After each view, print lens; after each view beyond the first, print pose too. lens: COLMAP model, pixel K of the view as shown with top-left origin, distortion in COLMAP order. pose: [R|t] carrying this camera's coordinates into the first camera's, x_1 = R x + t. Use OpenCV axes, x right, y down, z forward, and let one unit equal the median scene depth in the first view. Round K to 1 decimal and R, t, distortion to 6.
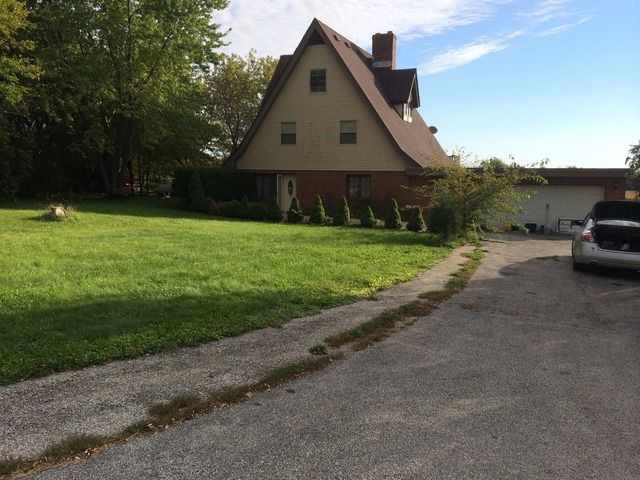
lens RADIAL K [[556.7, 0, 320.0], [0, 556.7, 240.0], [0, 0, 1]] dist [0.035851, -0.002069]
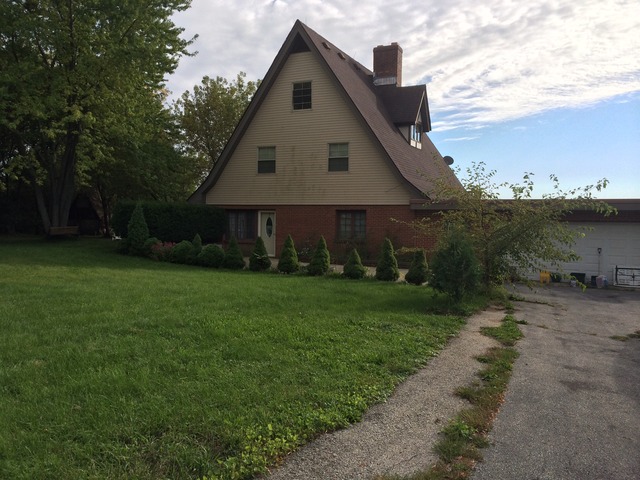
lens RADIAL K [[556.7, 0, 320.0], [0, 556.7, 240.0], [0, 0, 1]] dist [0.035851, -0.002069]
pose [[0.999169, 0.001138, -0.040747, 0.056306], [-0.004389, 0.996802, -0.079792, -0.010967], [0.040526, 0.079905, 0.995978, 0.210134]]
